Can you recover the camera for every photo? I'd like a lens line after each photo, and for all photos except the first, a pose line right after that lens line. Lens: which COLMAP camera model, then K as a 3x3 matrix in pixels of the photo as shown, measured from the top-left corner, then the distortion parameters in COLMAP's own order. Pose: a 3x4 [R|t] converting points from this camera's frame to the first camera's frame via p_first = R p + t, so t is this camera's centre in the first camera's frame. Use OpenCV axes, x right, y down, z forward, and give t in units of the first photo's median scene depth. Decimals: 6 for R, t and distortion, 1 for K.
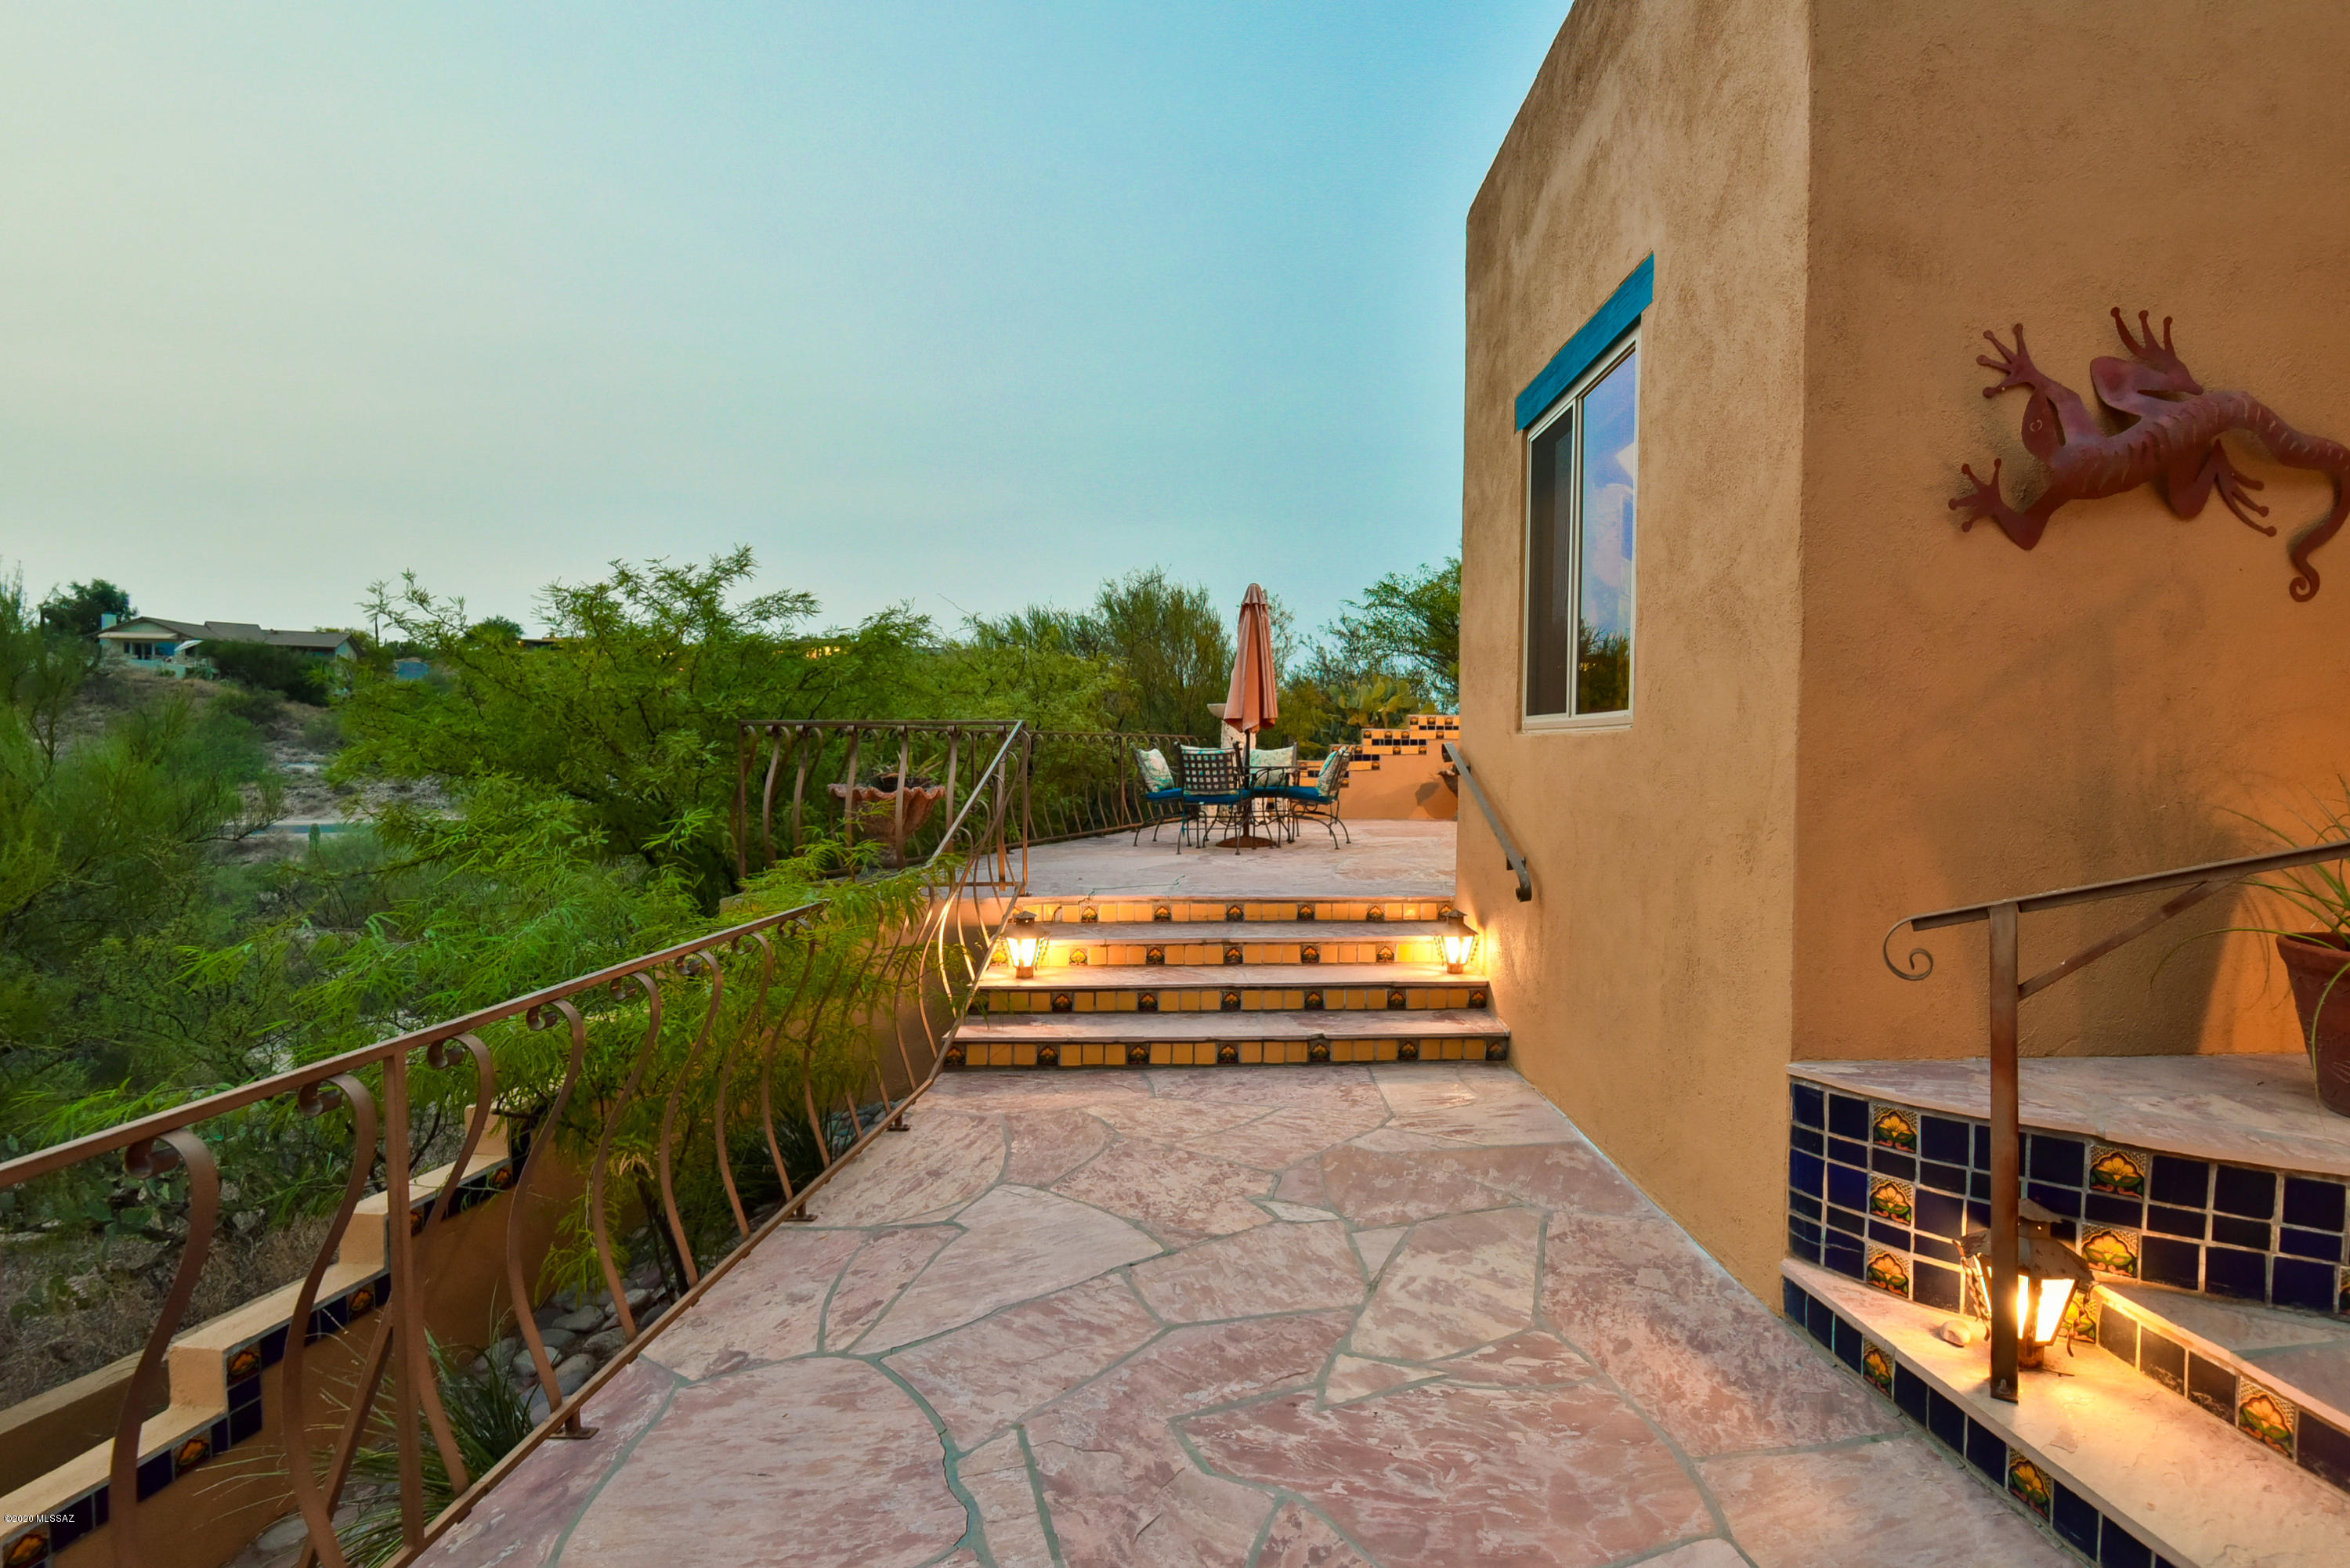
lens RADIAL K [[1031.0, 0, 1175.0], [0, 1031.0, 784.0], [0, 0, 1]] dist [-0.024551, -0.000186]
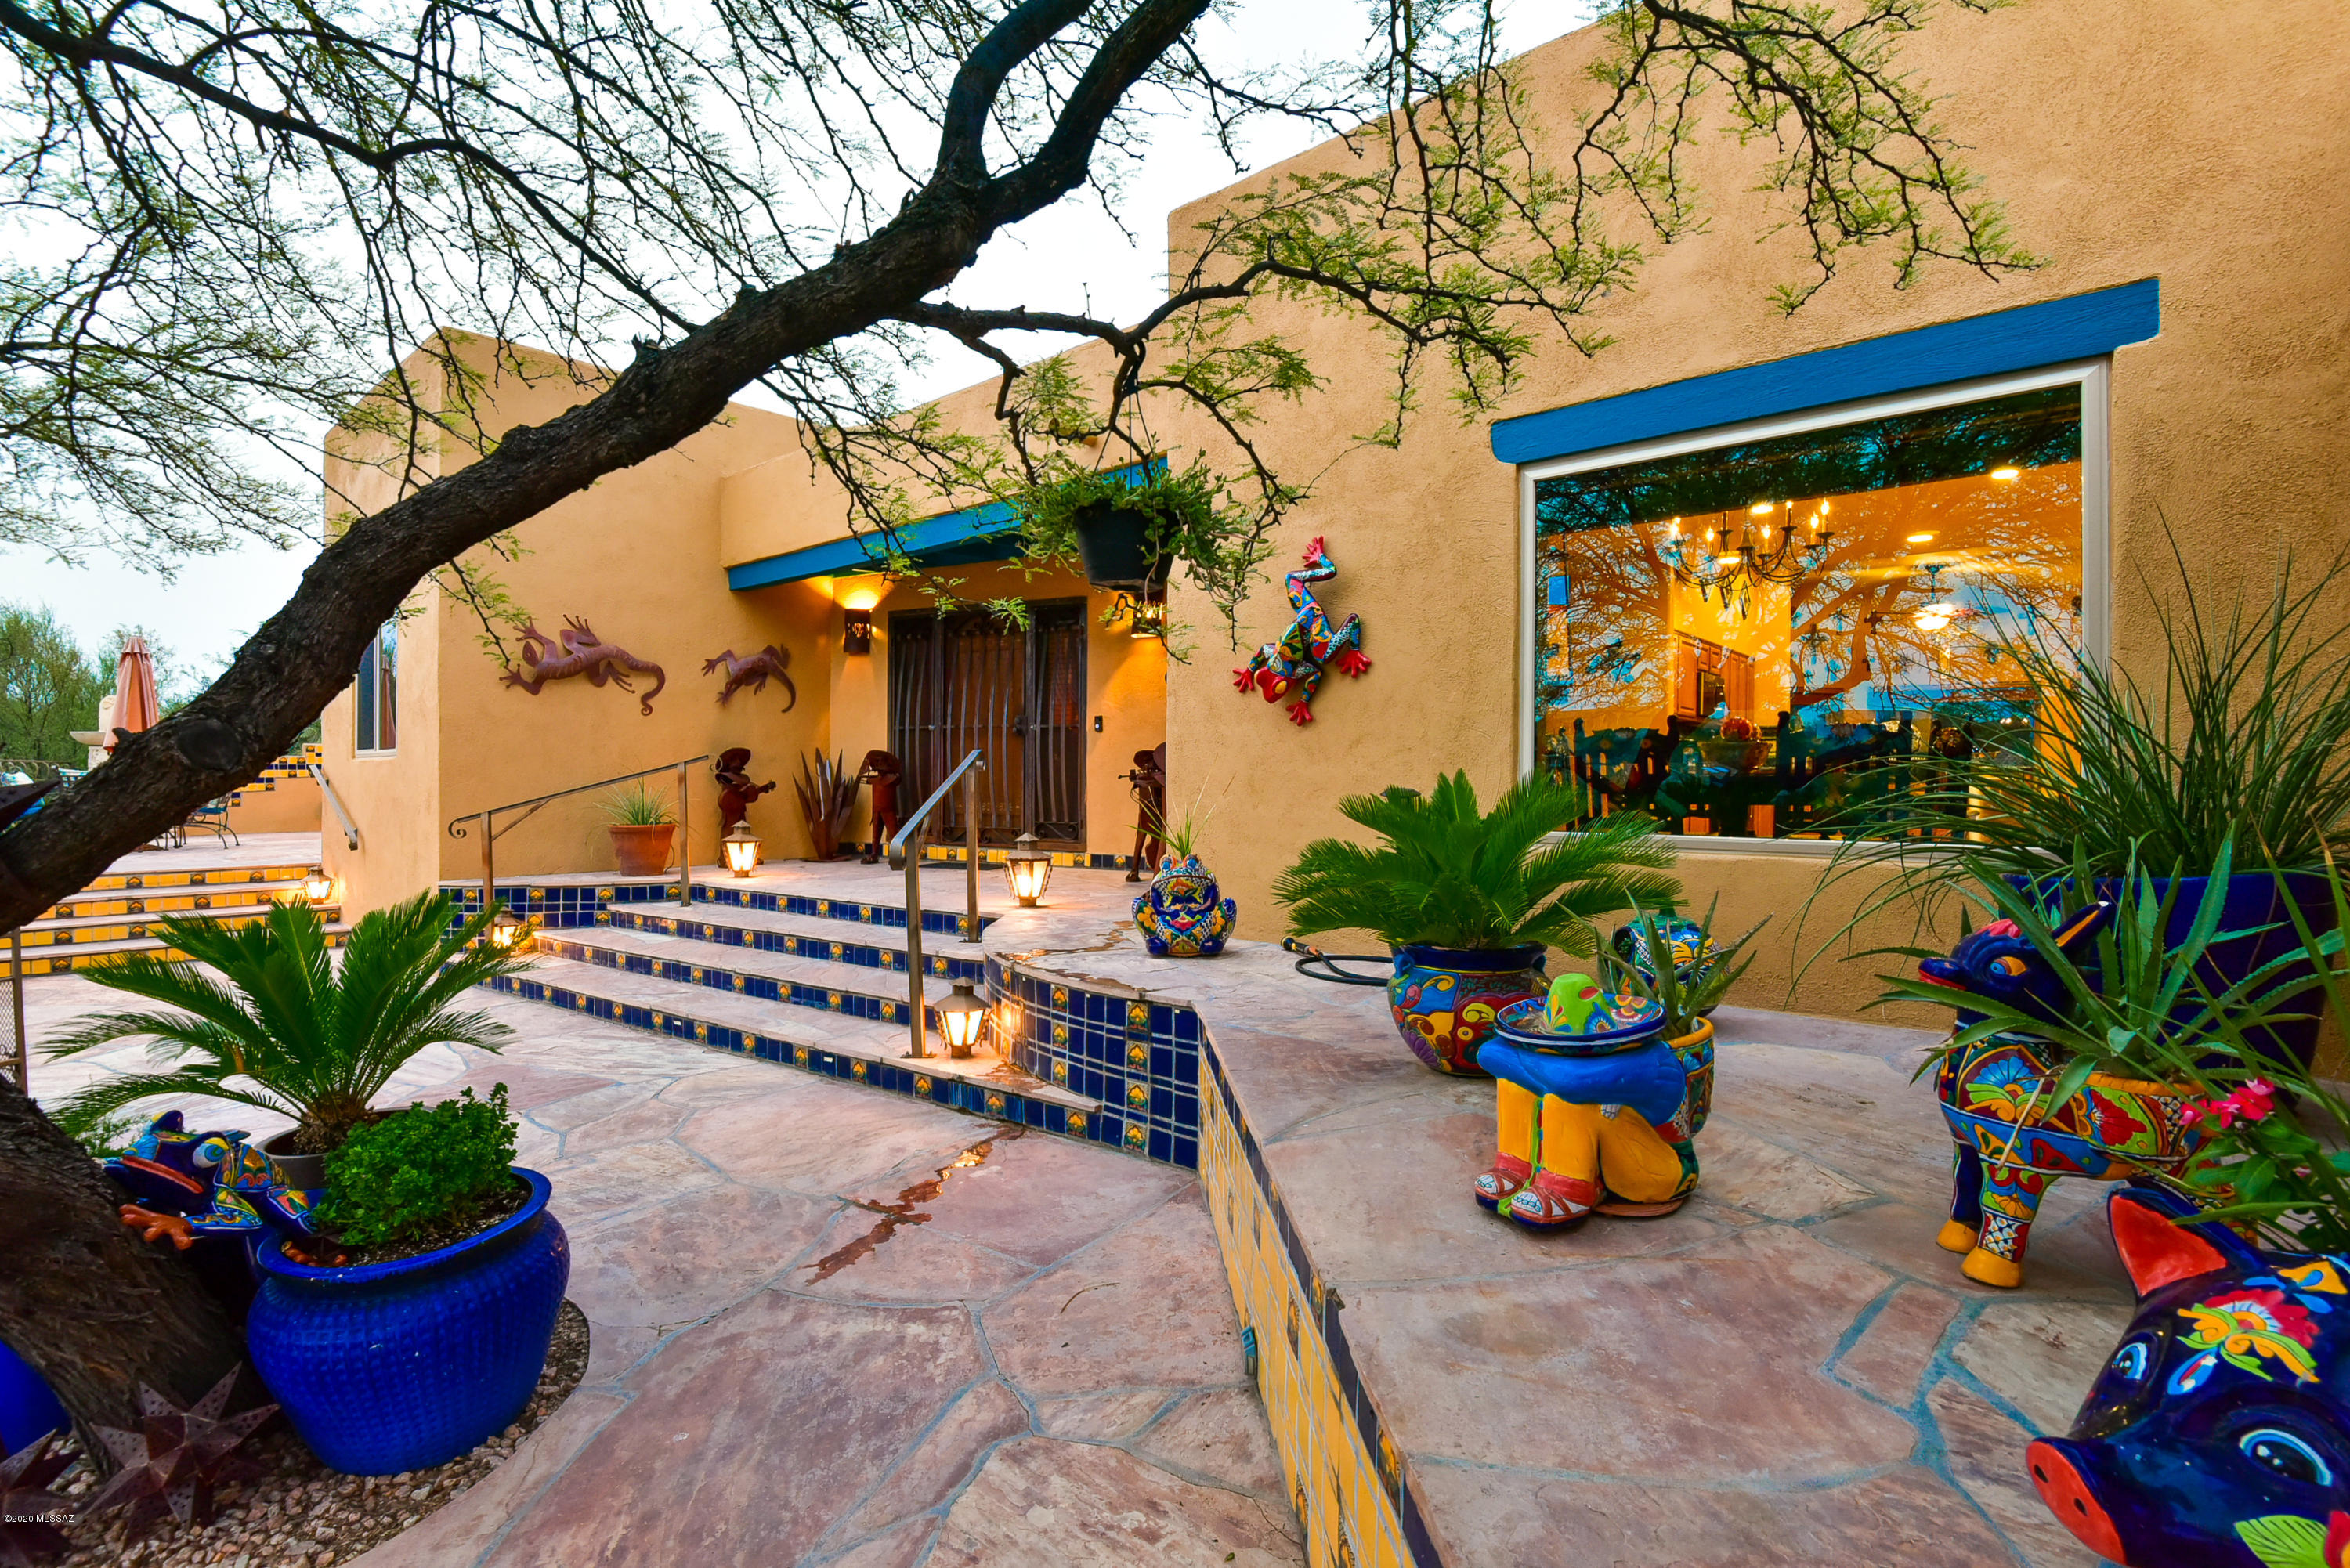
lens RADIAL K [[1031.0, 0, 1175.0], [0, 1031.0, 784.0], [0, 0, 1]] dist [-0.024551, -0.000186]
pose [[0.619044, -0.014624, 0.785220, -0.290278], [0.034847, 0.999353, -0.008861, 0.100767], [-0.784583, 0.032848, 0.619154, -2.109052]]
